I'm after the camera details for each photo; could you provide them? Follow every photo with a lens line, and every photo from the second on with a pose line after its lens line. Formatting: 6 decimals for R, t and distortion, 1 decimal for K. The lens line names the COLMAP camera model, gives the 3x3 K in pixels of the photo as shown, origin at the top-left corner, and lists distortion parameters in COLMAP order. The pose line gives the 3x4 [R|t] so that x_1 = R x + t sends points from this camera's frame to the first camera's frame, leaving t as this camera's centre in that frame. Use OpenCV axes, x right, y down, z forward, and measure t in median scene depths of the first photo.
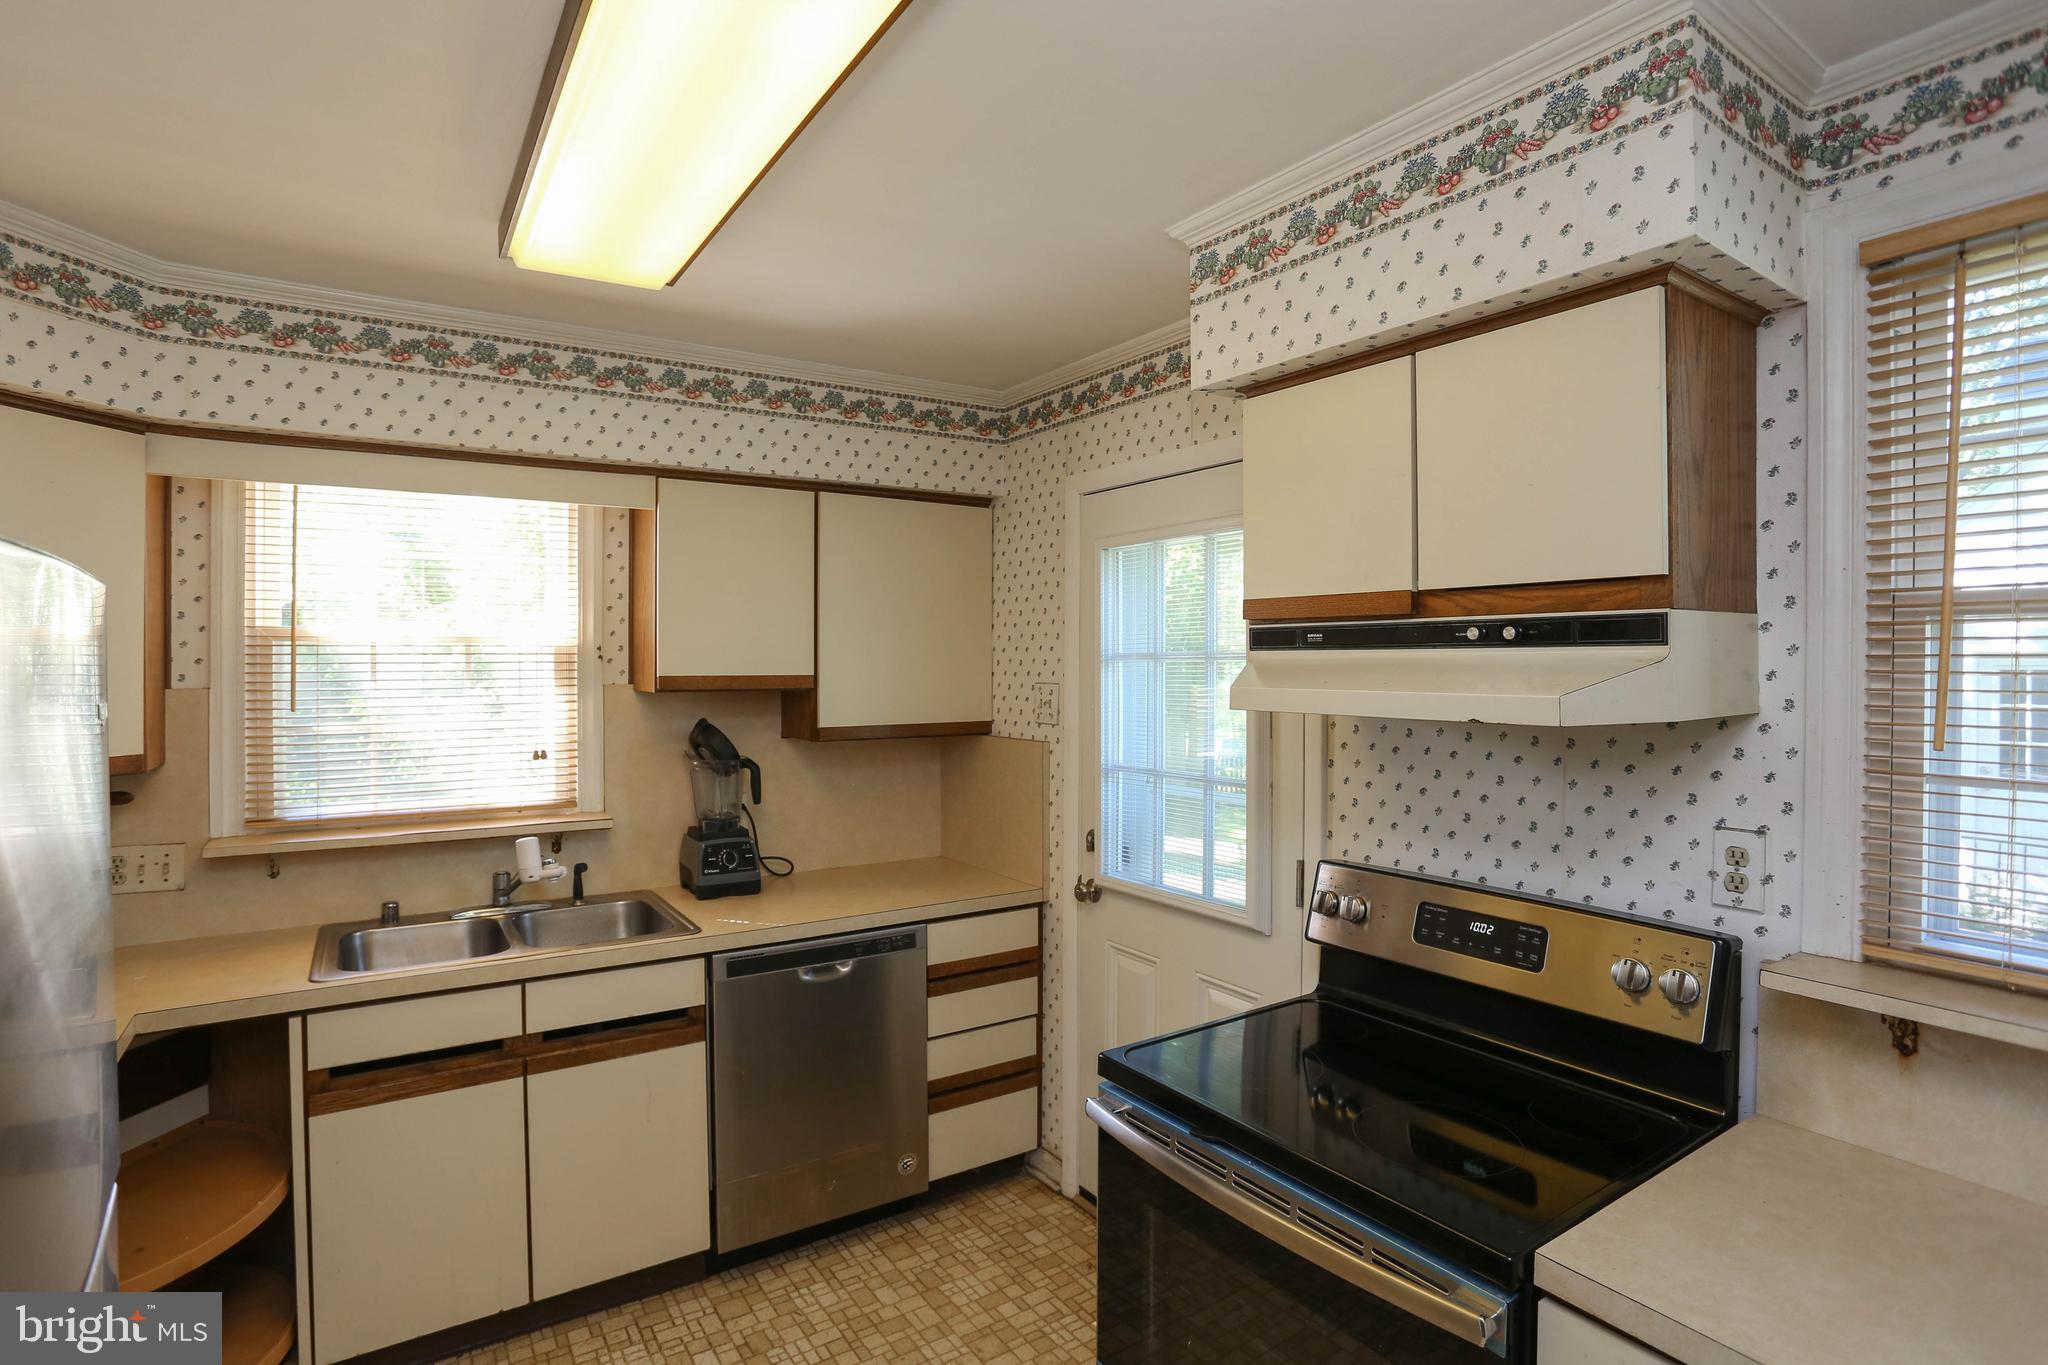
lens RADIAL K [[1047.3, 0, 1057.3], [0, 1047.3, 667.1], [0, 0, 1]] dist [-0.055560, 0.025946]
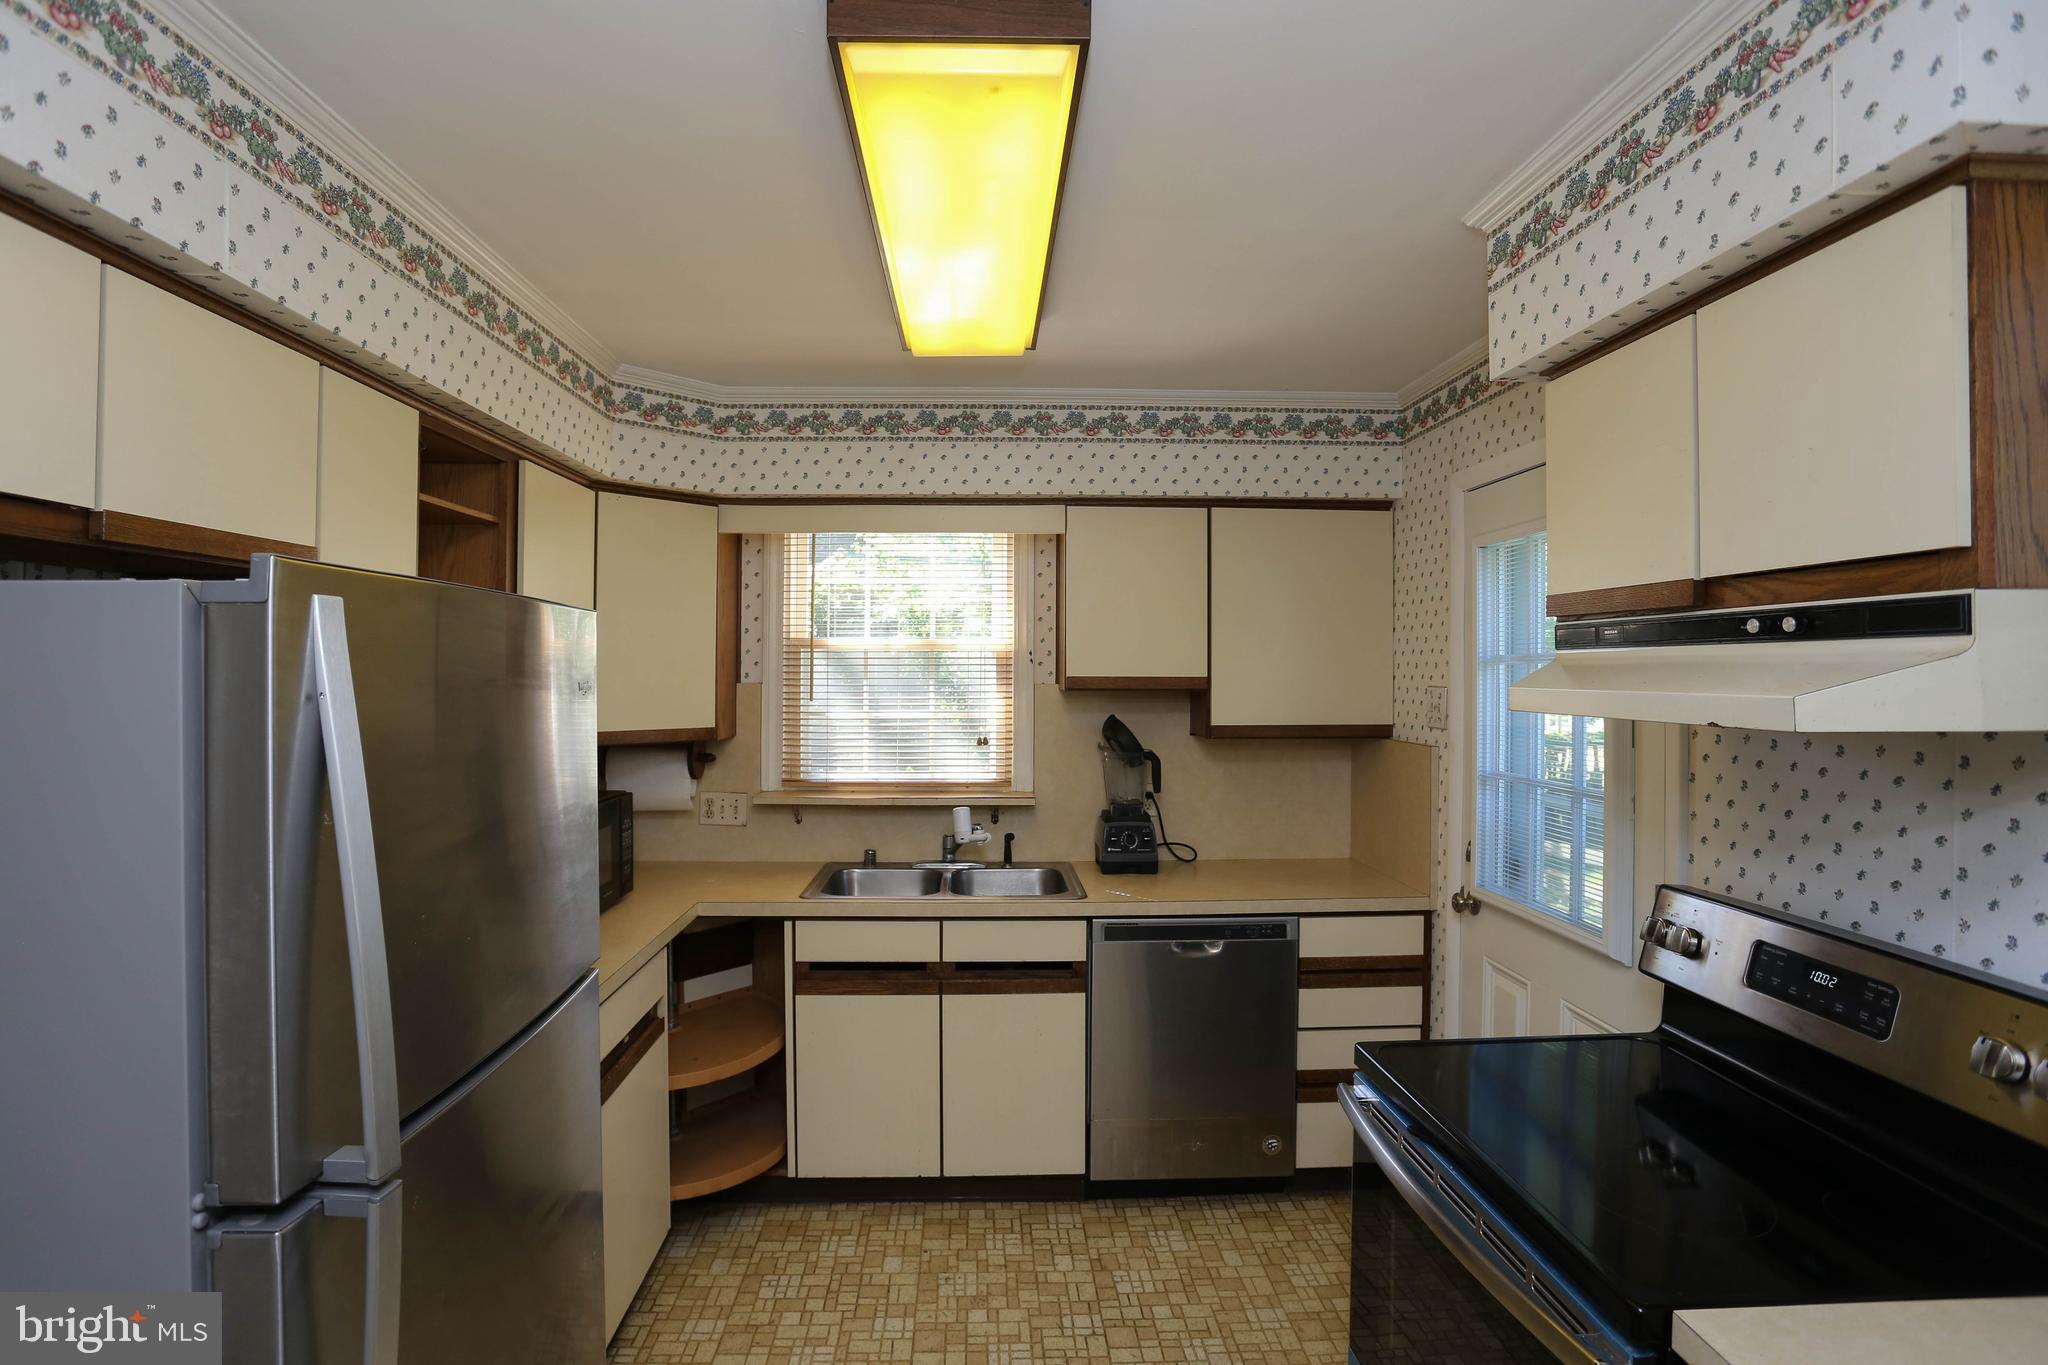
lens RADIAL K [[1047.3, 0, 1033.2], [0, 1047.3, 665.0], [0, 0, 1]] dist [-0.055560, 0.025946]
pose [[0.855341, -0.000189, -0.518066, 0.219131], [-0.005218, 0.999946, -0.008979, 0.007278], [0.518039, 0.010383, 0.855294, -0.027248]]
